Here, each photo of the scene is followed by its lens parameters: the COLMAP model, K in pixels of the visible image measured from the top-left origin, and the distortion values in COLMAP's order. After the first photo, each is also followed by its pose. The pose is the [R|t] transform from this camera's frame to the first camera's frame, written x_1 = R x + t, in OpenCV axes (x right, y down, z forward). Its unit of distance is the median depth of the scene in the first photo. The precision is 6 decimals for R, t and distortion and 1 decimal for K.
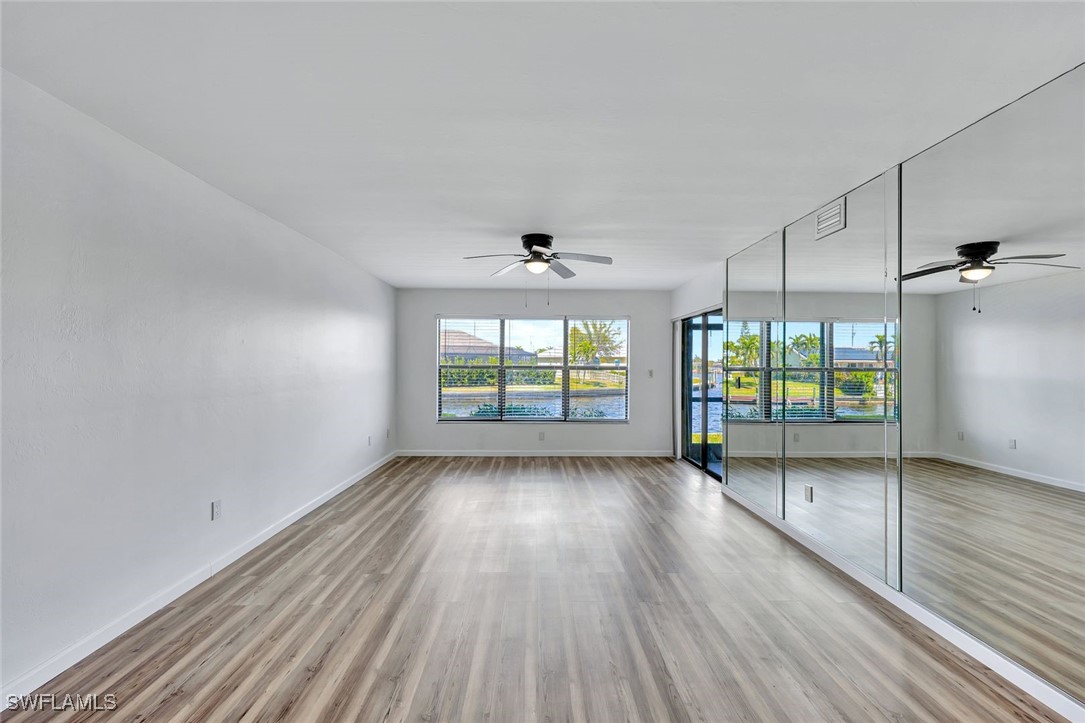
lens RADIAL K [[444.2, 0, 542.0], [0, 444.2, 362.7], [0, 0, 1]] dist [0.001039, 0.000263]
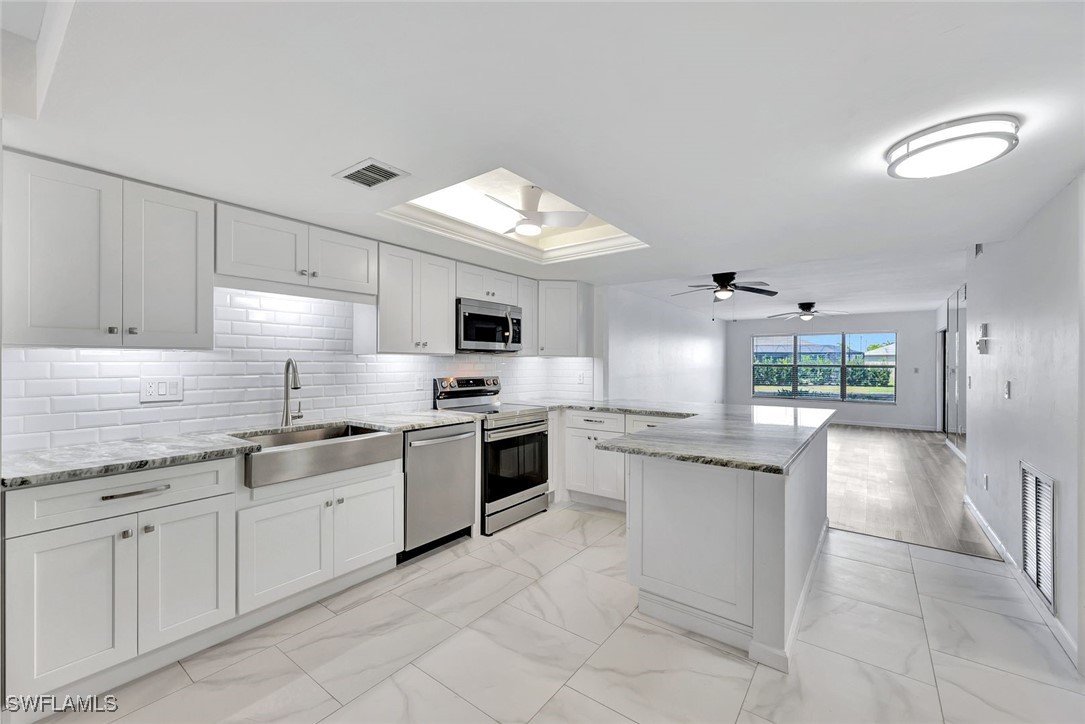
lens RADIAL K [[442.3, 0, 536.9], [0, 442.3, 360.6], [0, 0, 1]] dist [0.006263, 0.000083]
pose [[0.787354, -0.004333, -0.616486, 0.173425], [0.002787, 0.999990, -0.003468, -0.005370], [0.616495, 0.001012, 0.787358, -0.898462]]
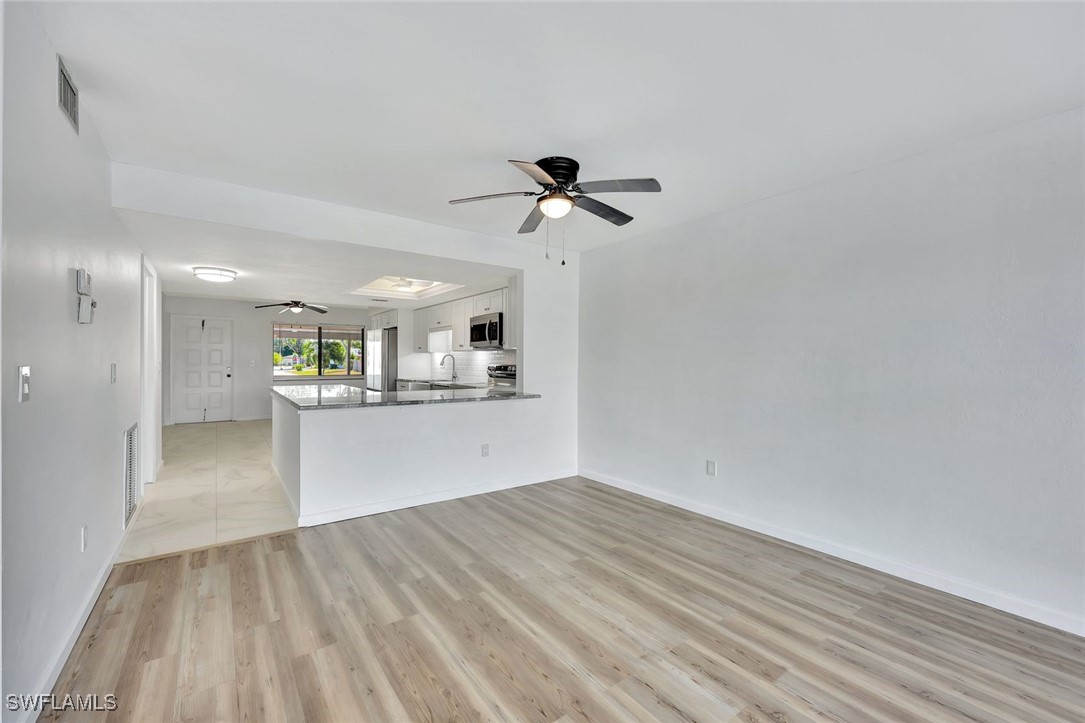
lens RADIAL K [[444.2, 0, 542.0], [0, 444.2, 362.7], [0, 0, 1]] dist [0.001039, 0.000263]
pose [[-0.814016, -0.005464, -0.580816, 0.185492], [-0.006097, 0.999981, -0.000862, 0.014667], [0.580810, 0.002839, -0.814034, 0.391553]]
